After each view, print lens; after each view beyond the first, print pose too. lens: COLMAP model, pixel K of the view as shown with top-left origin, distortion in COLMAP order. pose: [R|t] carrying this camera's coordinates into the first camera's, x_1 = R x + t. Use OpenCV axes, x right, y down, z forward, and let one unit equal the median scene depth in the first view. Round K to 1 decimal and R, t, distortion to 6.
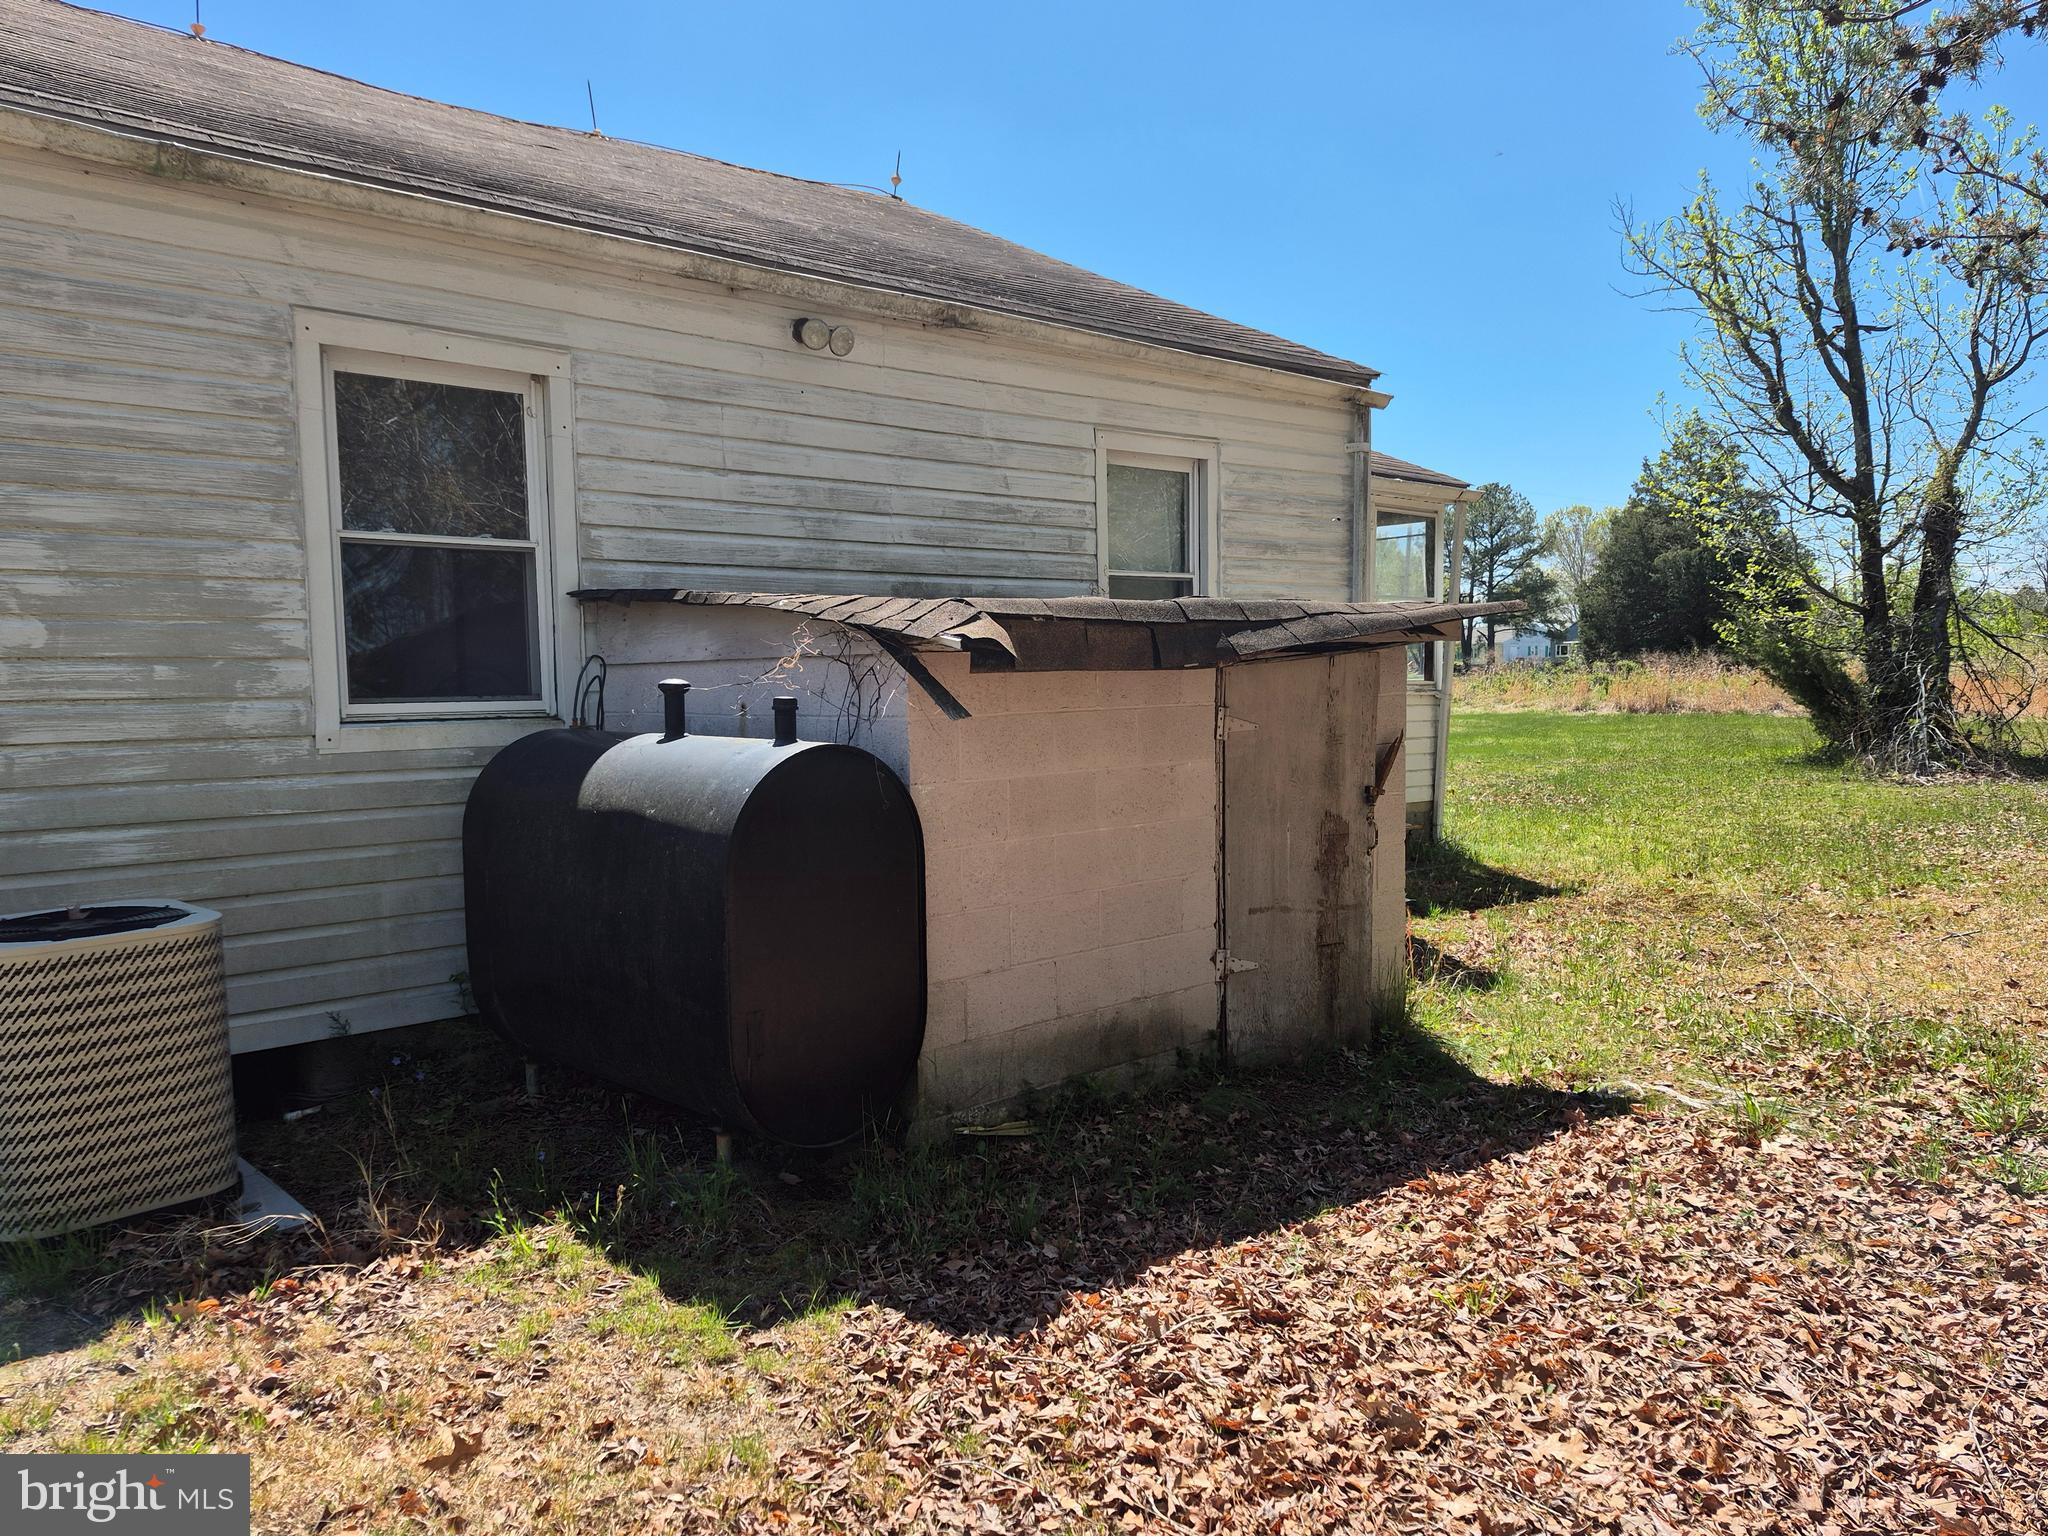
lens RADIAL K [[1512.1, 0, 1027.4], [0, 1512.1, 784.1], [0, 0, 1]] dist [0.120496, -0.194814]
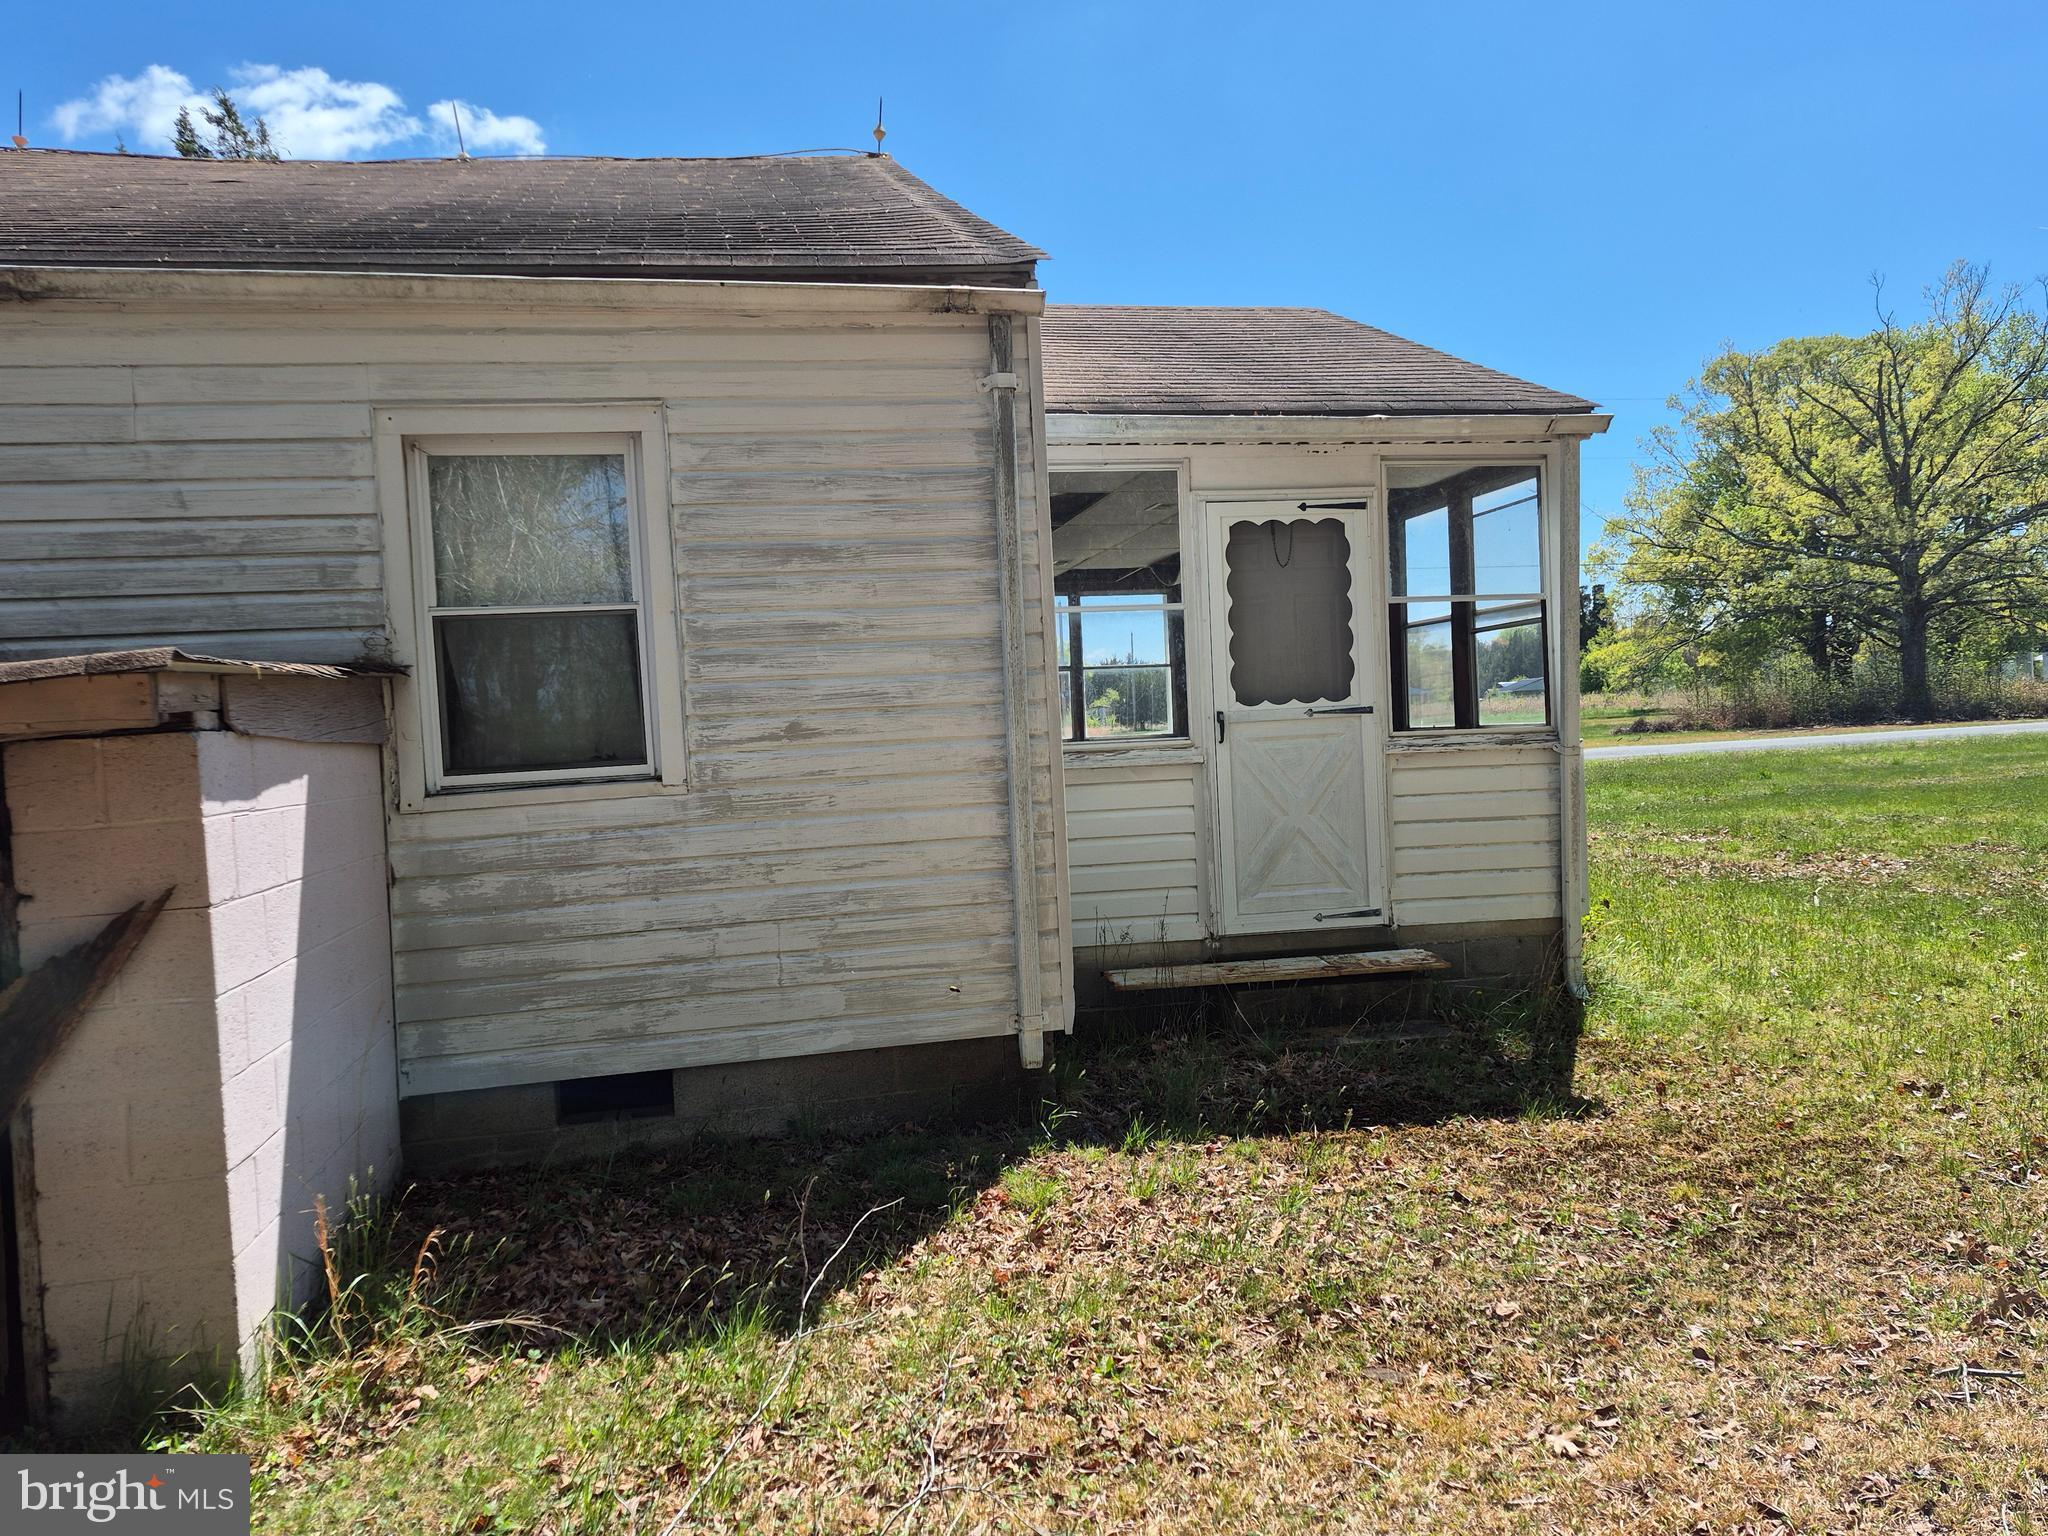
lens RADIAL K [[1509.3, 0, 1026.1], [0, 1509.3, 767.5], [0, 0, 1]] dist [0.127796, -0.194635]
pose [[0.855424, -0.017103, -0.517645, 0.602965], [-0.000418, 0.999432, -0.033712, -0.043809], [0.517928, 0.029054, 0.854931, 0.518058]]
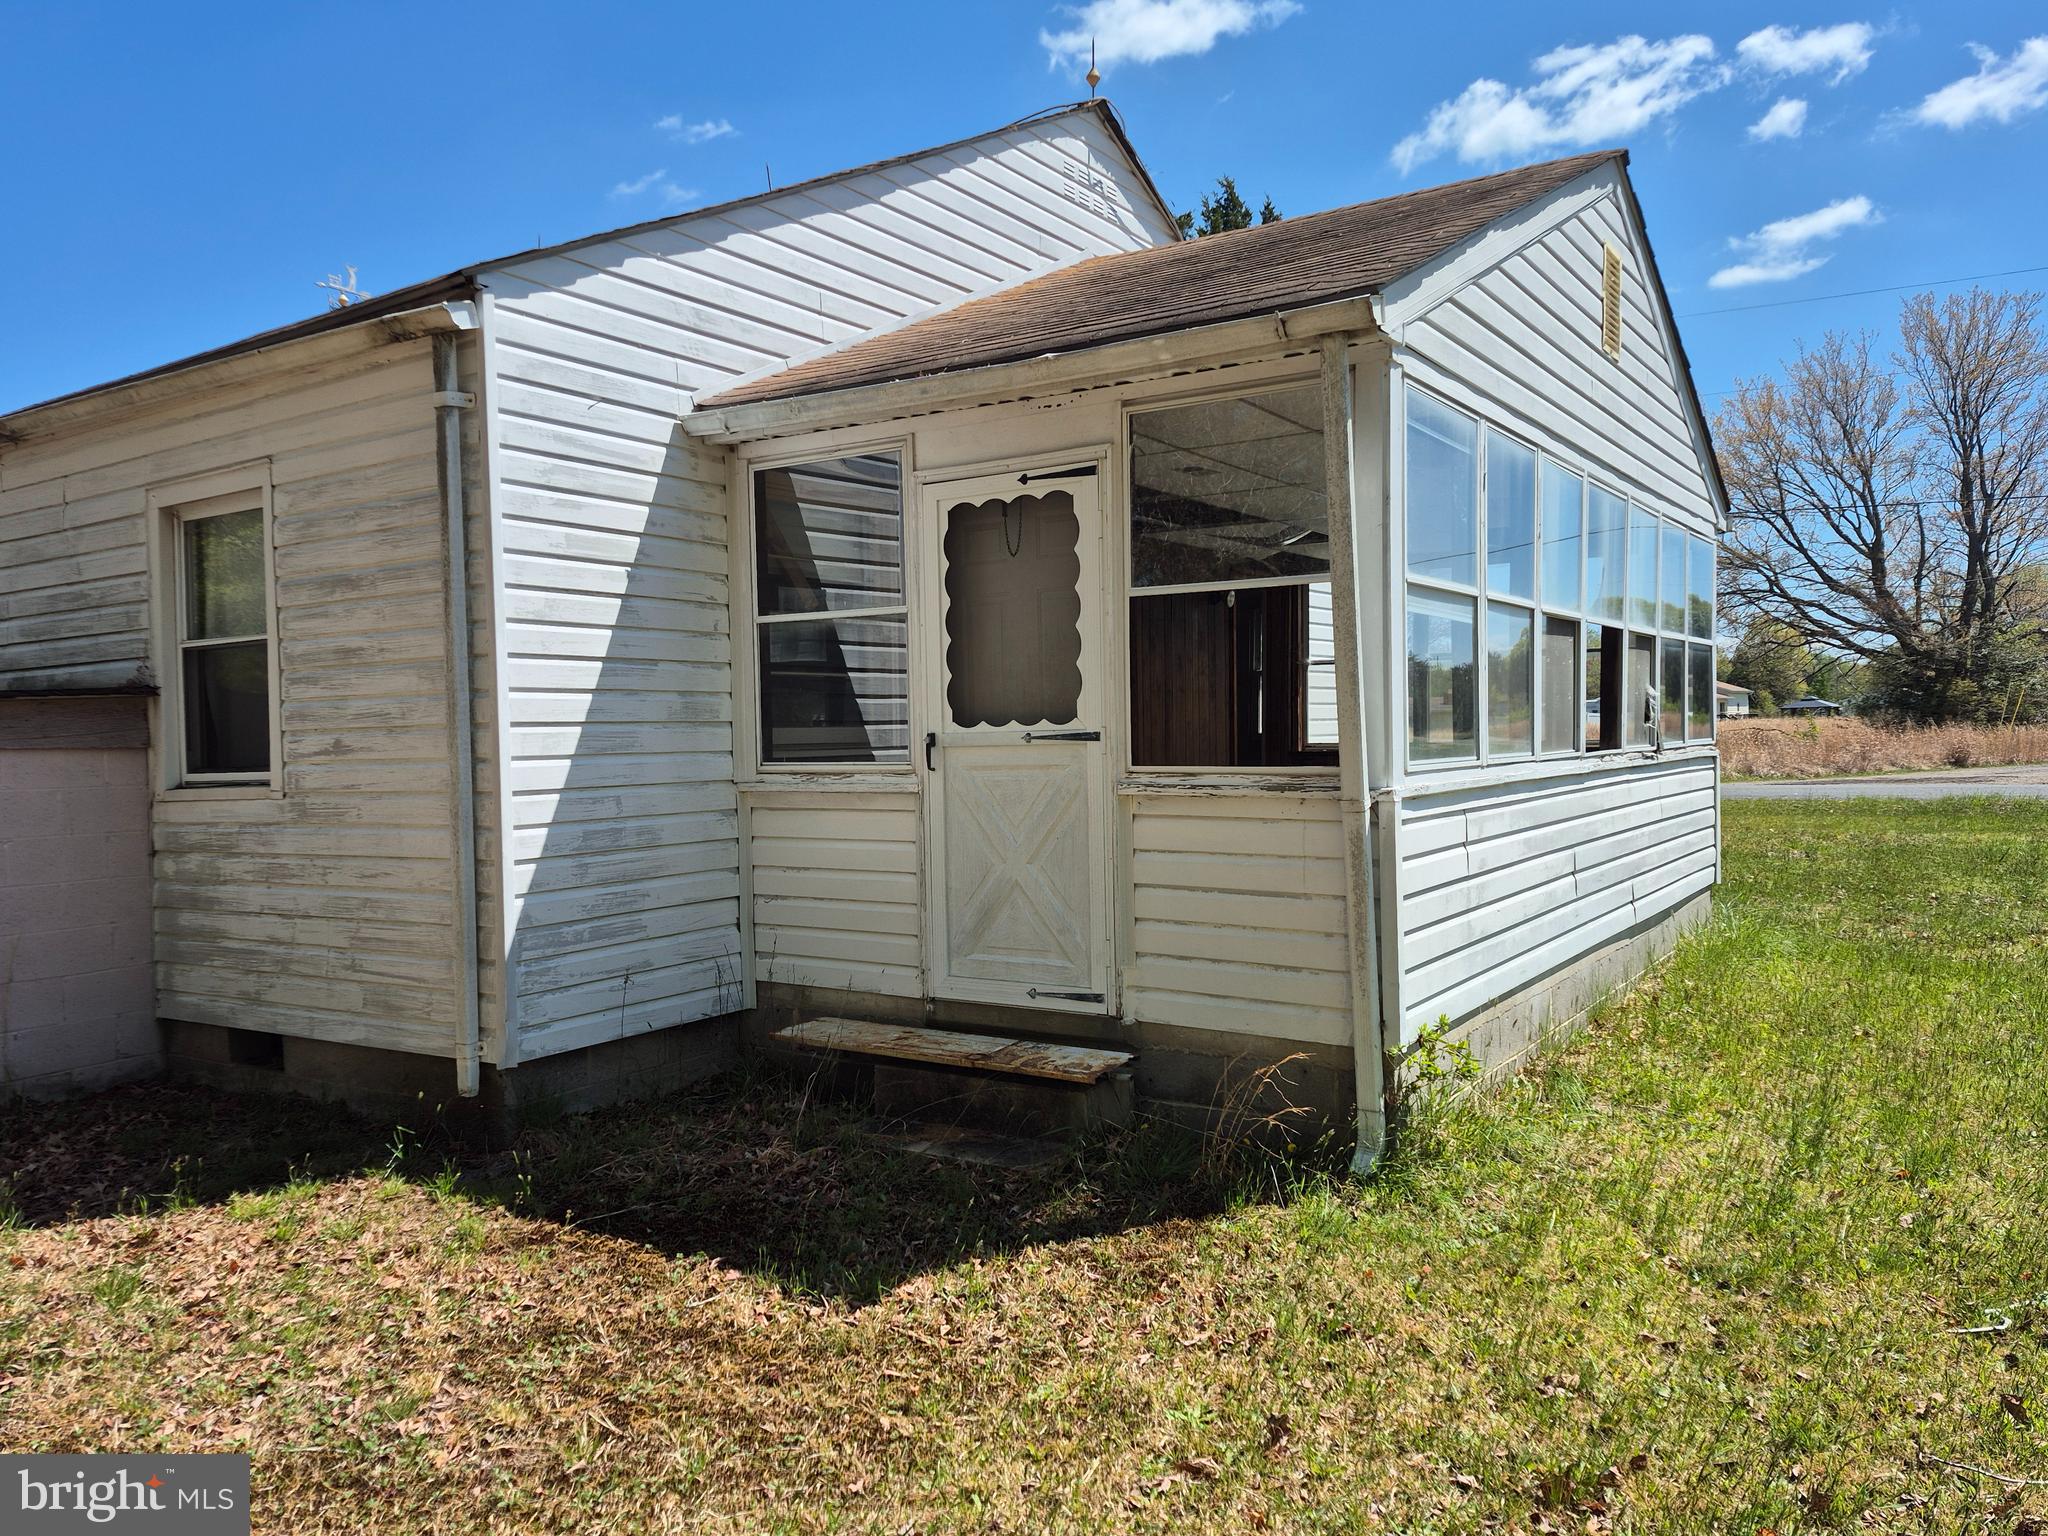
lens RADIAL K [[1512.1, 0, 1027.4], [0, 1512.1, 784.1], [0, 0, 1]] dist [0.120496, -0.194814]
pose [[0.240773, 0.037700, -0.969849, 0.973015], [-0.053360, 0.998248, 0.025557, -0.102068], [0.969114, 0.045597, 0.242363, 1.188244]]
